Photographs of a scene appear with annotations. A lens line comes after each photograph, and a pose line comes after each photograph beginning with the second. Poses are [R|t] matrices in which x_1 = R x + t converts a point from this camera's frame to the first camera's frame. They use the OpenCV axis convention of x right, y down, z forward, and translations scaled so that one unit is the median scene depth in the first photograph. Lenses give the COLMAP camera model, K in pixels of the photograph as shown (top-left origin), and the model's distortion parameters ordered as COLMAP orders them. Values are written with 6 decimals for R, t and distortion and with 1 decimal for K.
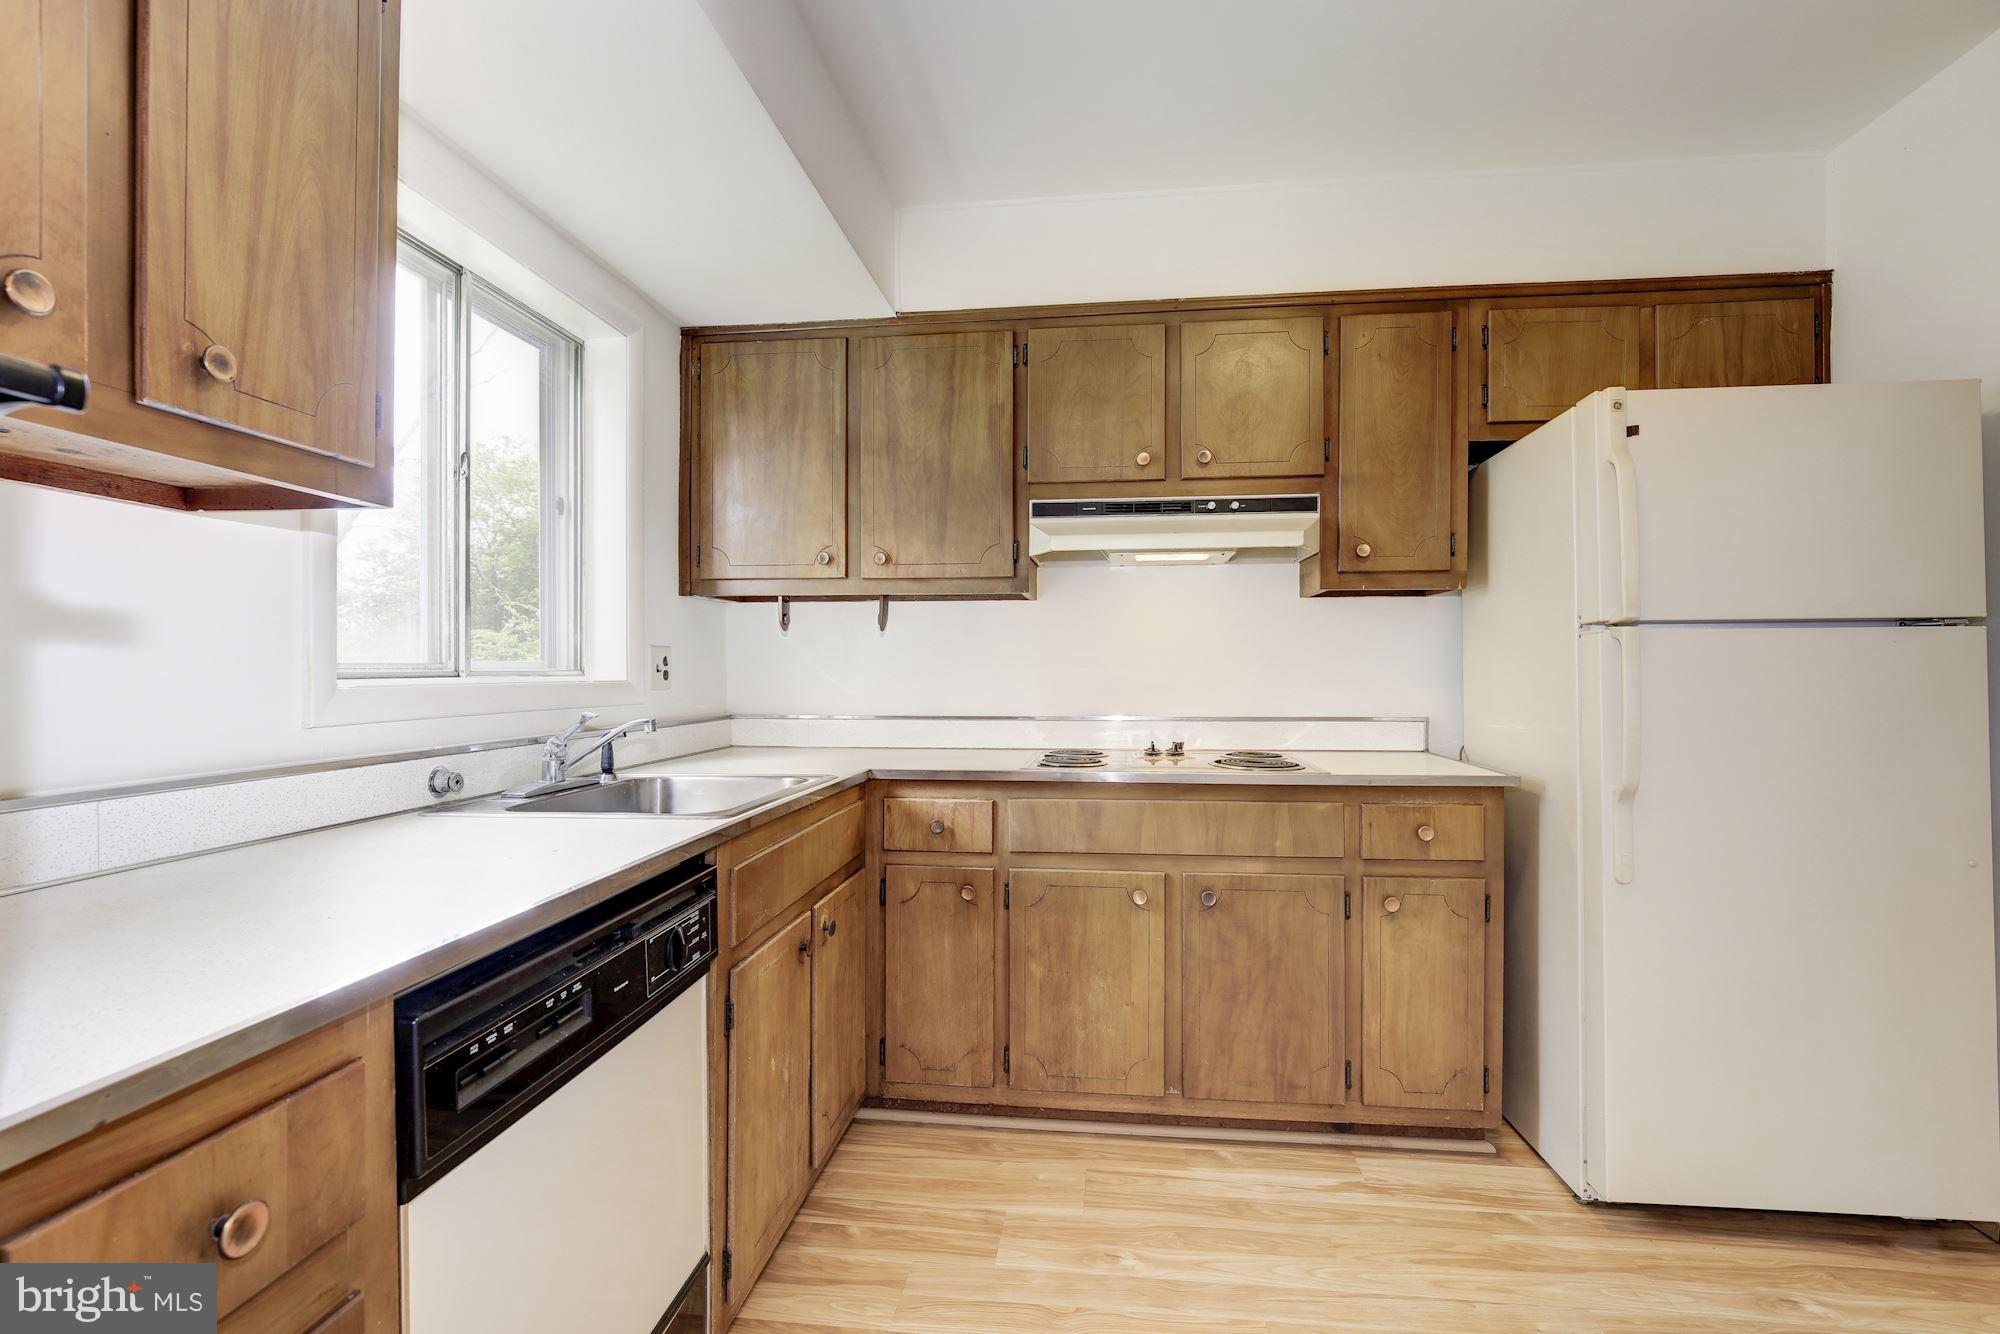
lens RADIAL K [[915.5, 0, 1006.5], [0, 915.5, 678.1], [0, 0, 1]] dist [-0.022442, 0.004696]
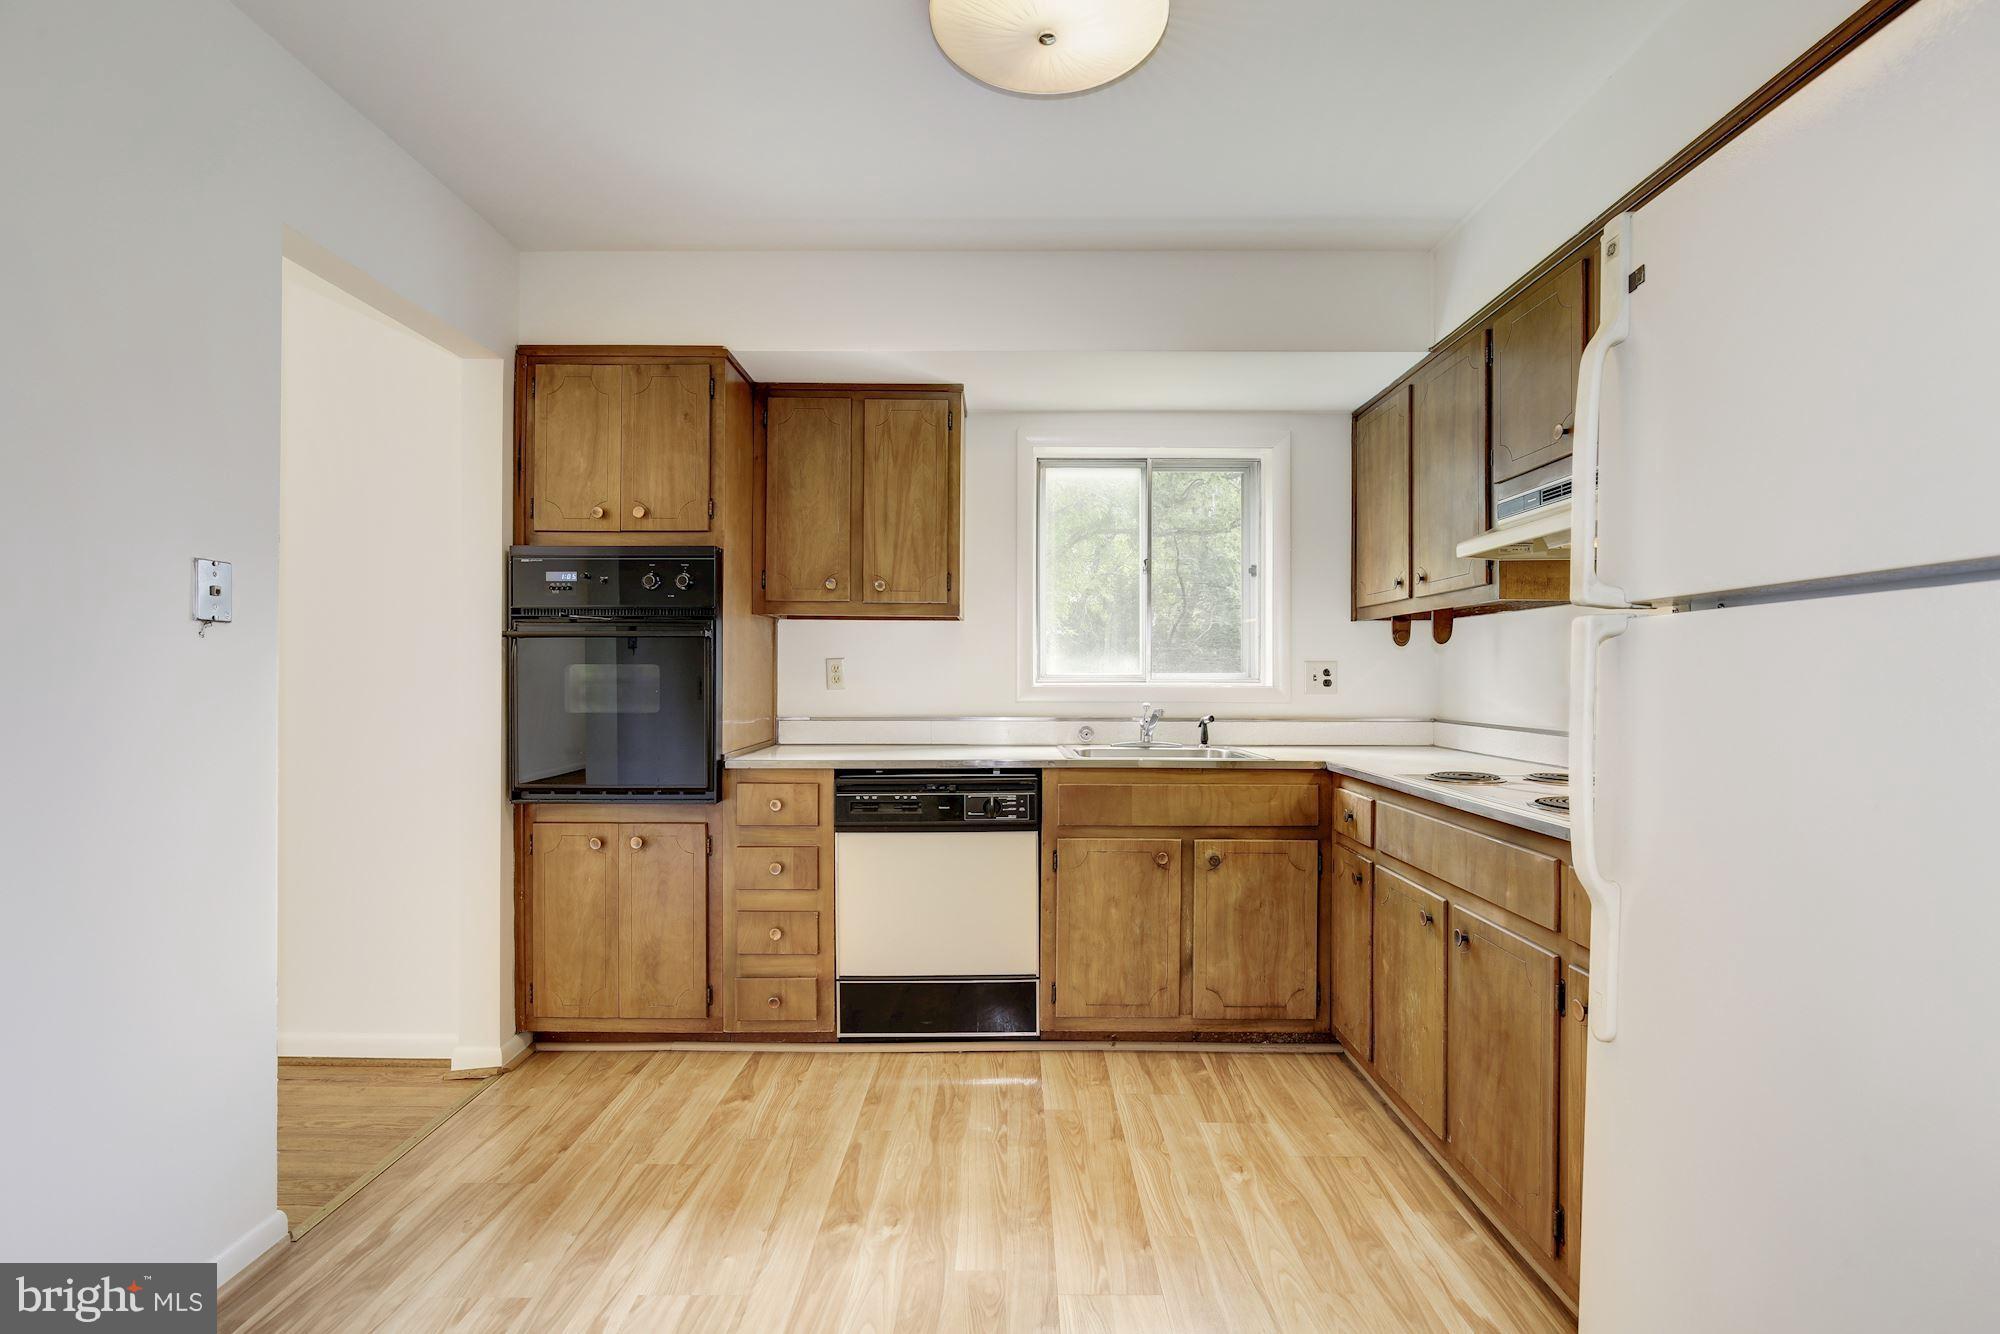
lens RADIAL K [[915.5, 0, 1019.9], [0, 915.5, 675.3], [0, 0, 1]] dist [-0.022442, 0.004696]
pose [[0.123485, 0.001334, -0.992346, 1.154200], [-0.012016, 0.999928, -0.000151, -0.011240], [0.992274, 0.011943, 0.123492, 0.502952]]
